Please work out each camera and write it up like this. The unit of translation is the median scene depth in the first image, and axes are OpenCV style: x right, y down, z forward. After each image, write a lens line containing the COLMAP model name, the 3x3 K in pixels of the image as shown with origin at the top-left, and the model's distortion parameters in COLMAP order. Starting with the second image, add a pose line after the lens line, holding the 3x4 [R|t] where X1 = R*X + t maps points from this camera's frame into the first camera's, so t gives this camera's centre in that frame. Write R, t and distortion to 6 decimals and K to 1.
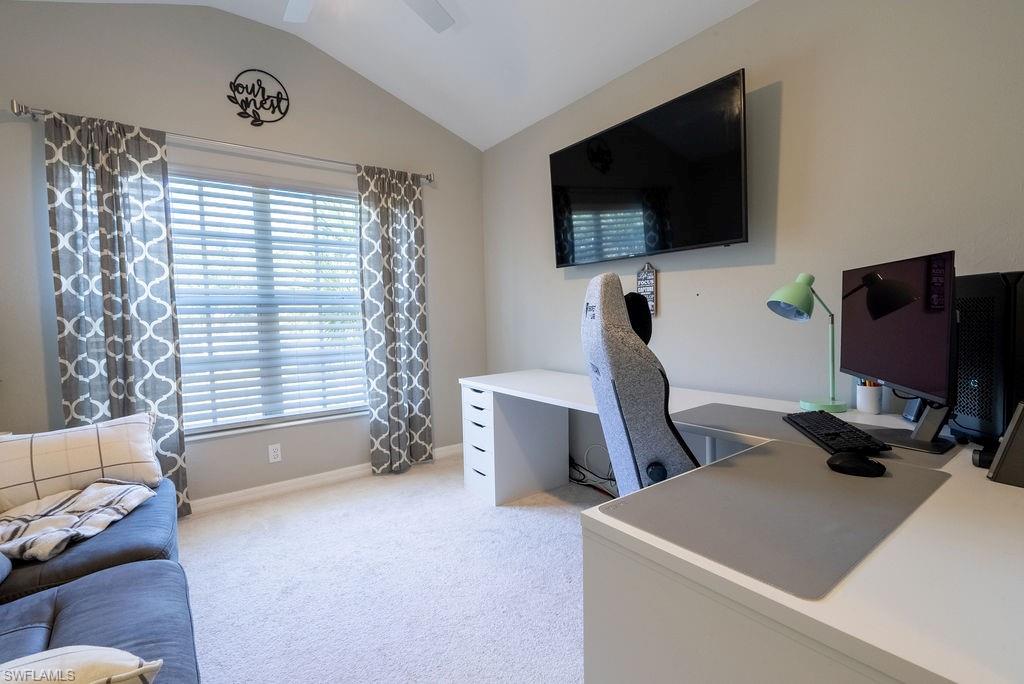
lens RADIAL K [[459.5, 0, 512.0], [0, 459.5, 342.0], [0, 0, 1]] dist [-0.016427, 0.000618]
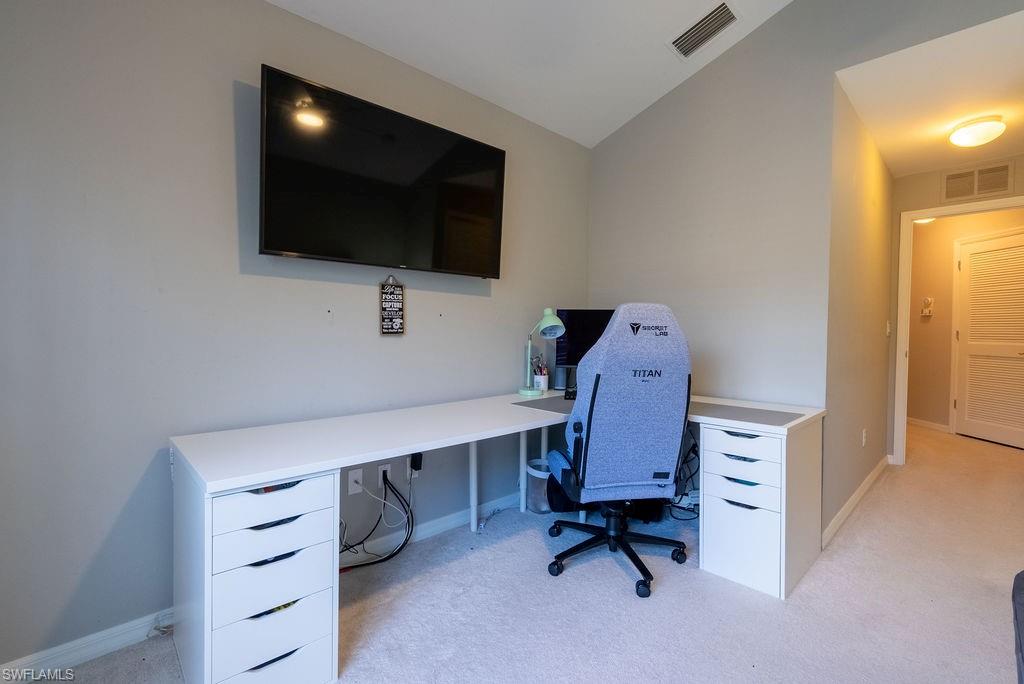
lens RADIAL K [[459.5, 0, 512.0], [0, 459.5, 342.0], [0, 0, 1]] dist [-0.016427, 0.000618]
pose [[-0.127606, -0.005706, 0.991808, -0.621290], [0.053880, 0.998467, 0.012676, -0.040369], [-0.990360, 0.055056, -0.127103, 0.873652]]
